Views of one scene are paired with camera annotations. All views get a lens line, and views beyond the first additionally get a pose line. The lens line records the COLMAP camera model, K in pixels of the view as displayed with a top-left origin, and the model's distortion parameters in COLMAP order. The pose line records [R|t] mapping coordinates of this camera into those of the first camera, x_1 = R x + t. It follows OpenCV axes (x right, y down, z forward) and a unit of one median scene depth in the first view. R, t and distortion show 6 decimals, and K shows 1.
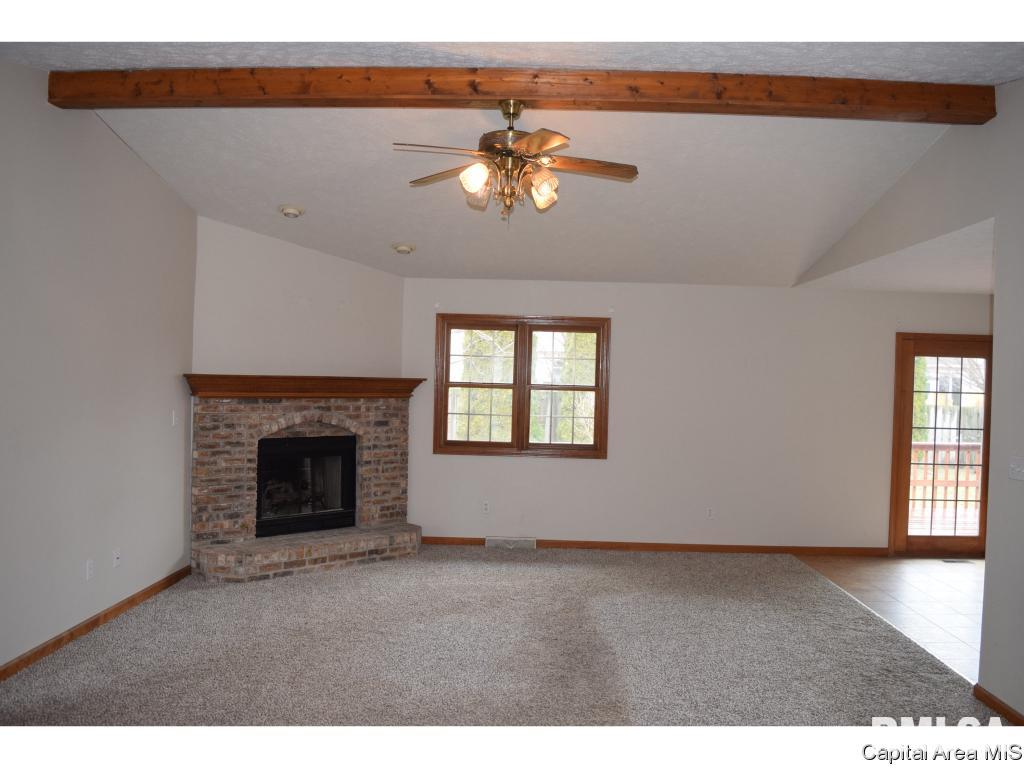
lens RADIAL K [[809.1, 0, 512.0], [0, 809.1, 384.0], [0, 0, 1]] dist [-0.088170, 0.012195]
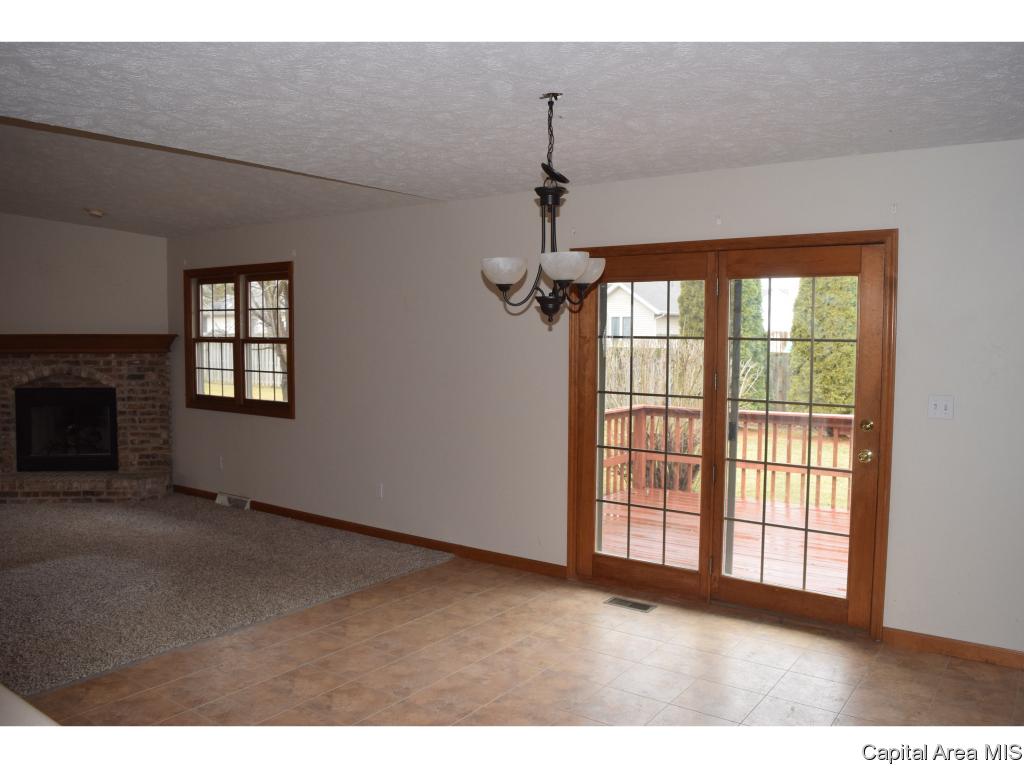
lens RADIAL K [[809.1, 0, 512.0], [0, 809.1, 384.0], [0, 0, 1]] dist [-0.088170, 0.012195]
pose [[0.824393, 0.014132, -0.565842, 0.850562], [0.010130, 0.999160, 0.039711, 0.021417], [0.565928, -0.038470, 0.823557, 0.415625]]
